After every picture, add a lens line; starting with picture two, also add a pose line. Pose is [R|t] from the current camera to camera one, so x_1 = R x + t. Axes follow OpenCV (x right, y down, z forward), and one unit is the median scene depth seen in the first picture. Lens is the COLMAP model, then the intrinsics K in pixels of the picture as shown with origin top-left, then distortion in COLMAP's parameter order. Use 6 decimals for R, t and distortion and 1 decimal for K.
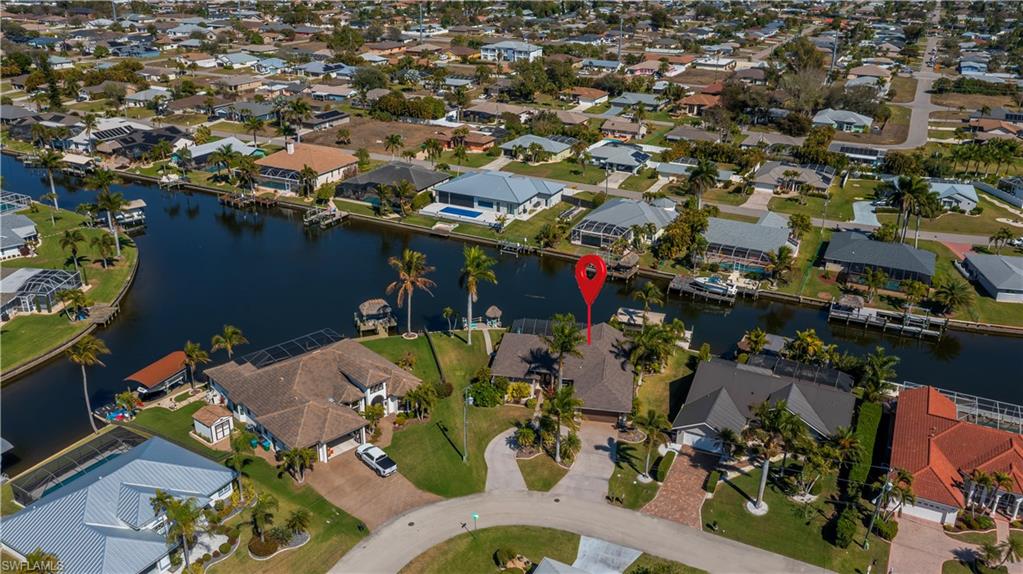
lens RADIAL K [[799.6, 0, 511.5], [0, 799.6, 287.0], [0, 0, 1]] dist [-0.012729, -0.000429]
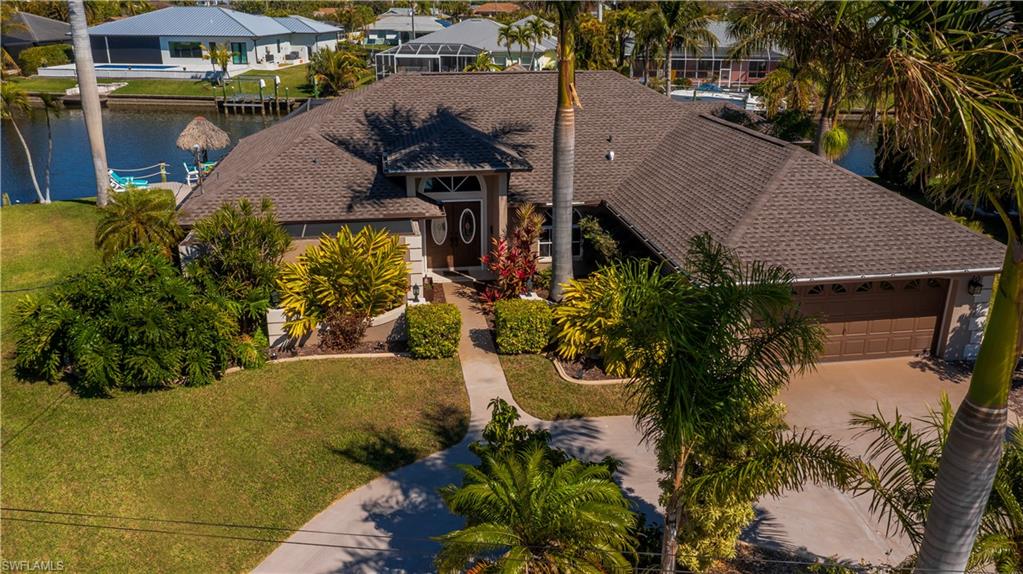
lens RADIAL K [[786.5, 0, 511.5], [0, 786.5, 287.0], [0, 0, 1]] dist [0.001841, 0.002245]
pose [[0.946161, -0.122886, 0.299463, -0.005380], [0.137002, 0.990216, -0.026524, 0.080795], [-0.293274, 0.066123, 0.953739, 0.465817]]
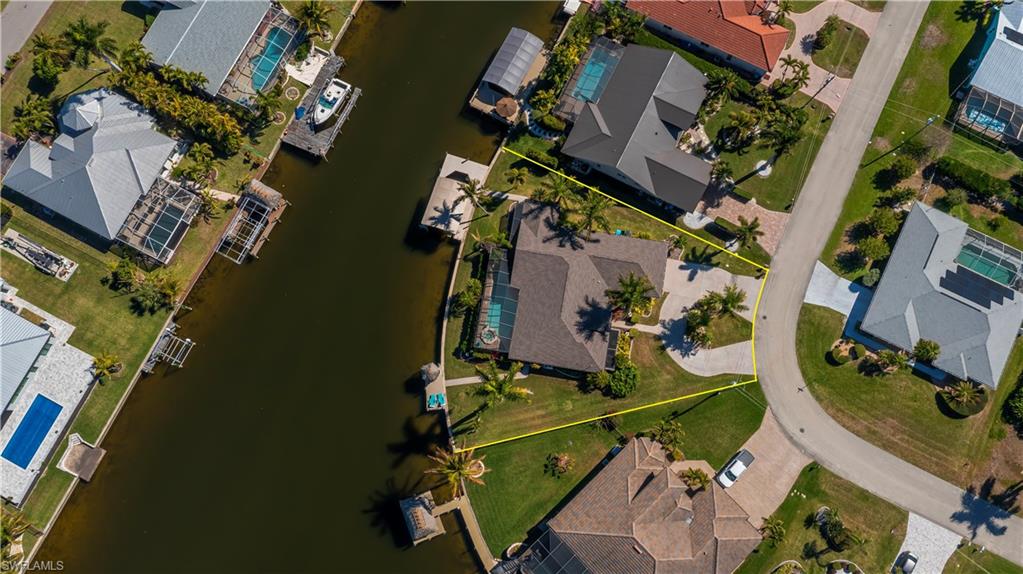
lens RADIAL K [[799.6, 0, 511.5], [0, 799.6, 287.0], [0, 0, 1]] dist [-0.012729, -0.000429]
pose [[0.004538, -0.982974, 0.183689, -0.061800], [0.387095, 0.171097, 0.906026, -0.495223], [-0.922029, 0.066994, 0.381281, 0.418168]]
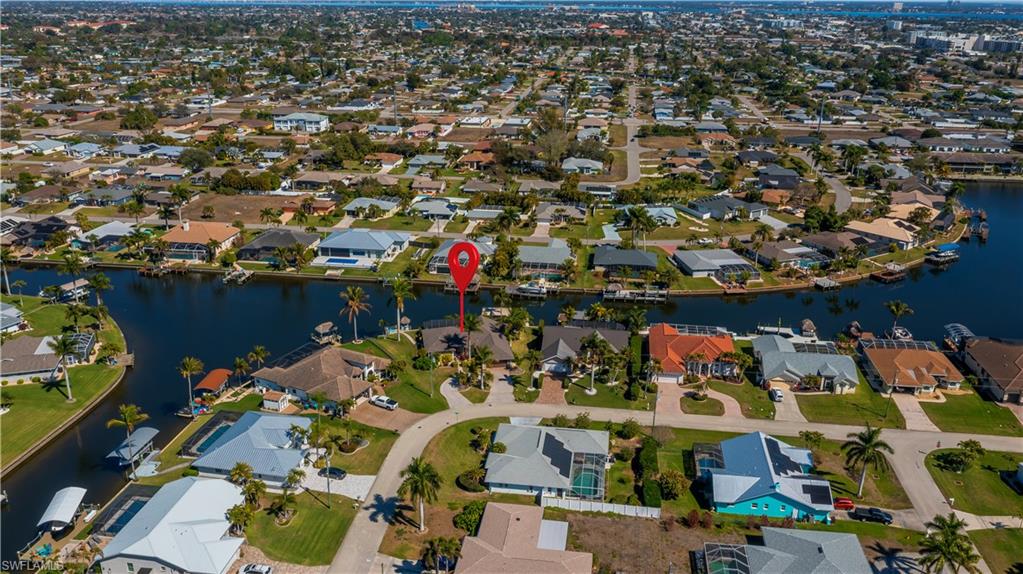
lens RADIAL K [[799.6, 0, 511.5], [0, 799.6, 287.0], [0, 0, 1]] dist [-0.012729, -0.000429]
pose [[0.946594, -0.118320, 0.299932, -0.196861], [0.132570, 0.990791, -0.027540, 0.025561], [-0.293912, 0.065831, 0.953563, -0.372304]]
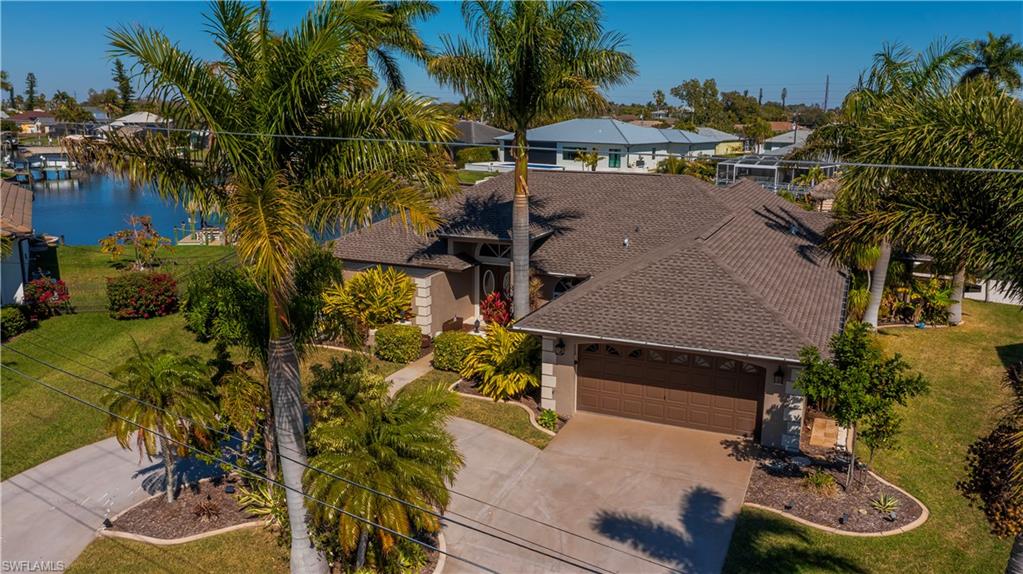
lens RADIAL K [[799.6, 0, 511.5], [0, 799.6, 287.0], [0, 0, 1]] dist [-0.012729, -0.000429]
pose [[0.969844, 0.045724, -0.239401, 0.065354], [-0.089230, 0.980662, -0.174186, 0.095103], [0.226807, 0.190295, 0.955168, 0.432952]]
